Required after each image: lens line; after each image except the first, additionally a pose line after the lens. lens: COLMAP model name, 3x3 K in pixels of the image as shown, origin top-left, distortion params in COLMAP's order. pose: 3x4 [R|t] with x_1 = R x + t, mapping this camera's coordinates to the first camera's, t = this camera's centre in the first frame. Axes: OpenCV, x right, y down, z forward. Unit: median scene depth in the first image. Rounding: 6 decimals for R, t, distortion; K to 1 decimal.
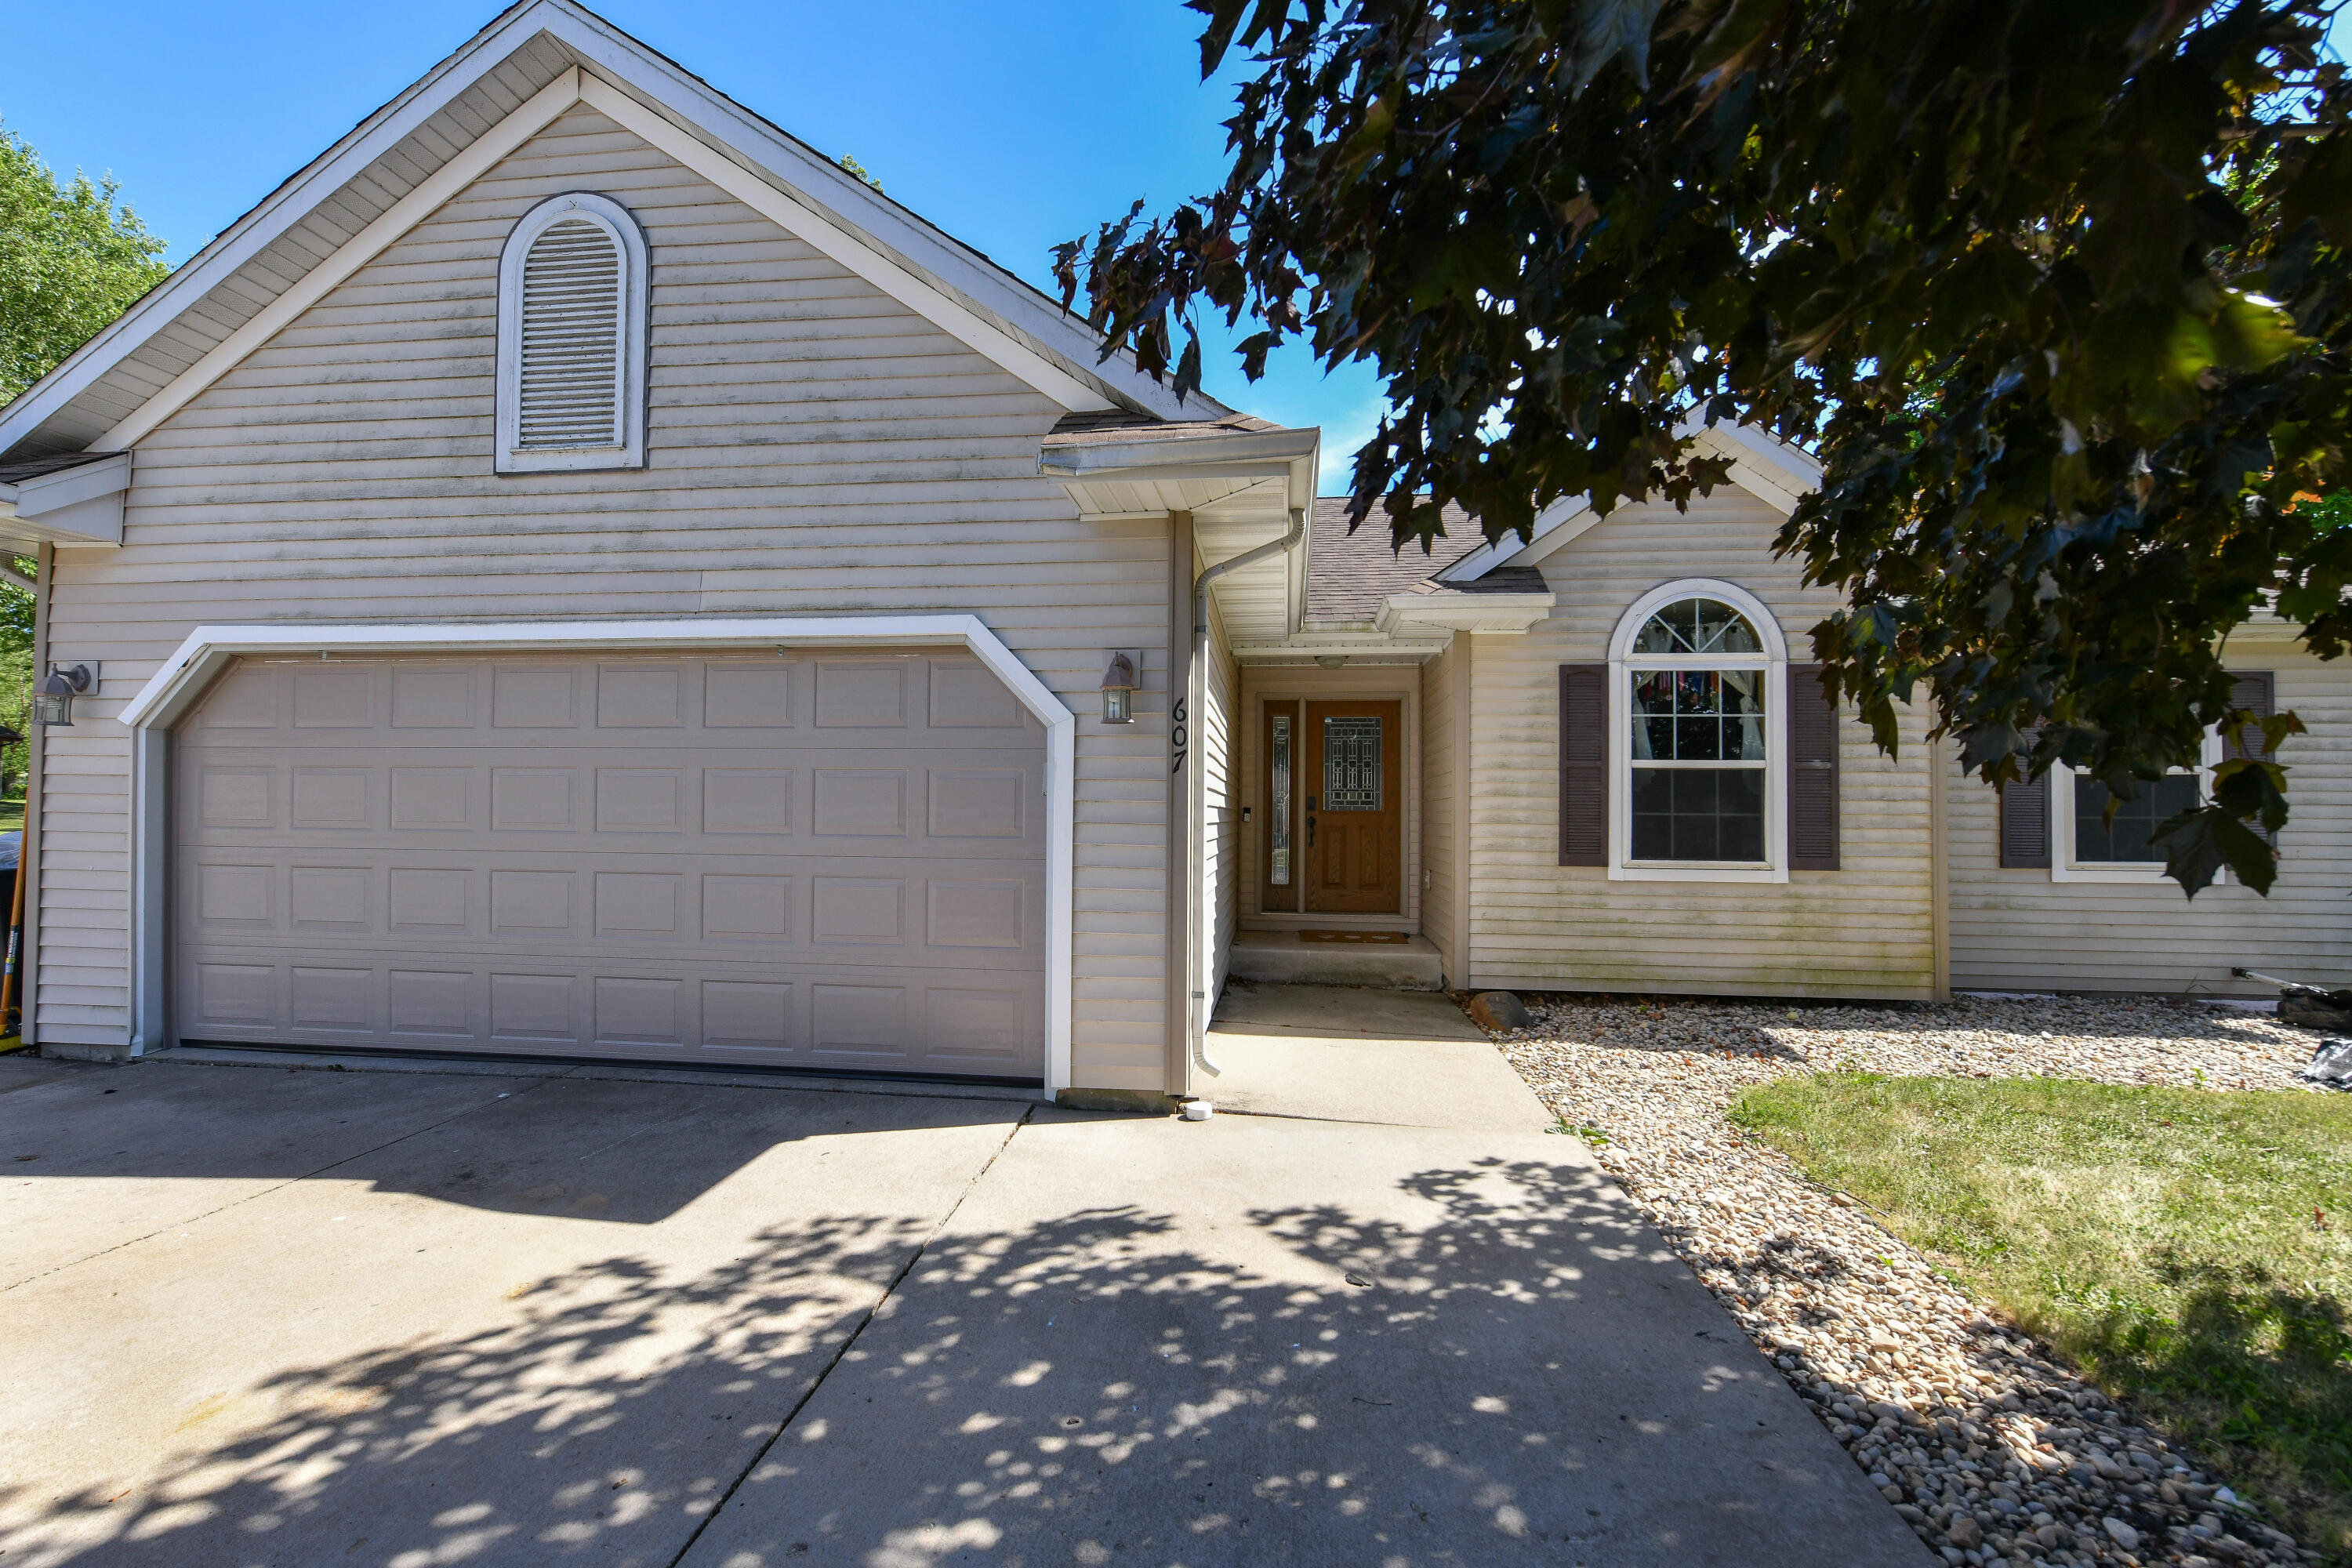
lens RADIAL K [[1001.6, 0, 1175.4], [0, 1001.6, 783.4], [0, 0, 1]] dist [0.000220, 0.000036]
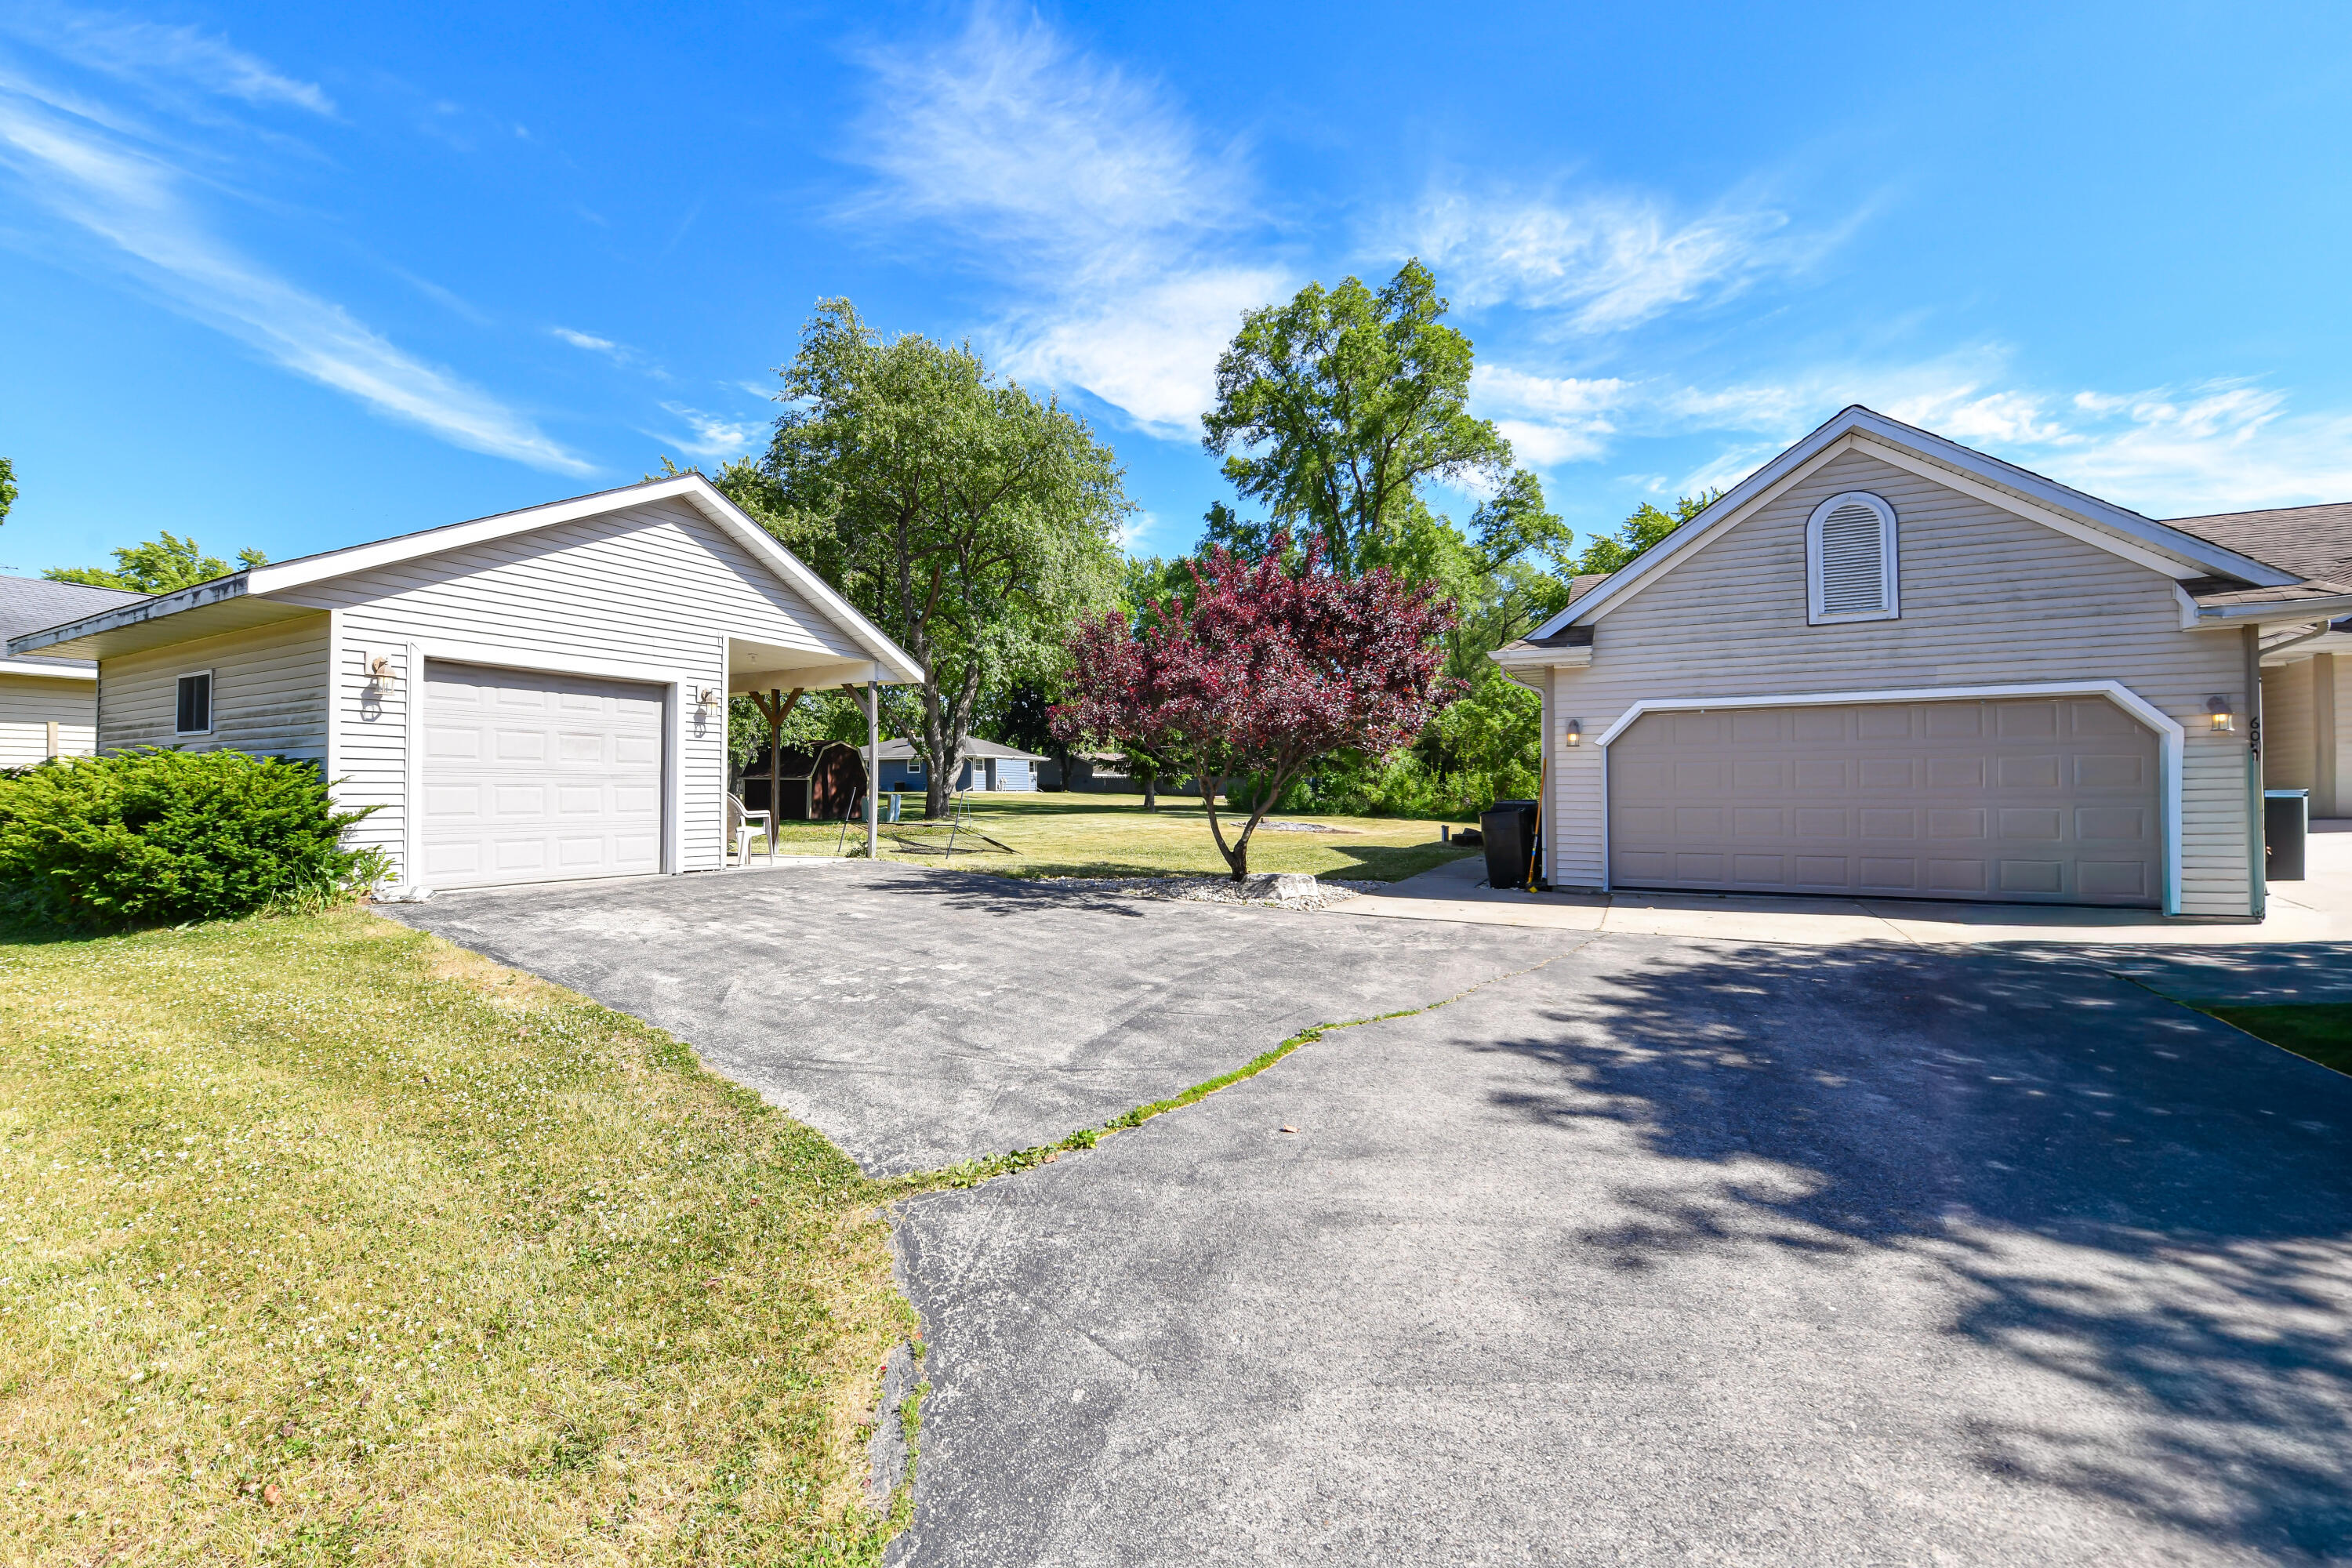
lens RADIAL K [[1001.6, 0, 1179.4], [0, 1001.6, 784.3], [0, 0, 1]] dist [0.000220, 0.000036]
pose [[0.925081, -0.013275, -0.379538, -1.144508], [0.014110, 0.999900, -0.000583, 0.019091], [0.379508, -0.004816, 0.925176, -1.567069]]
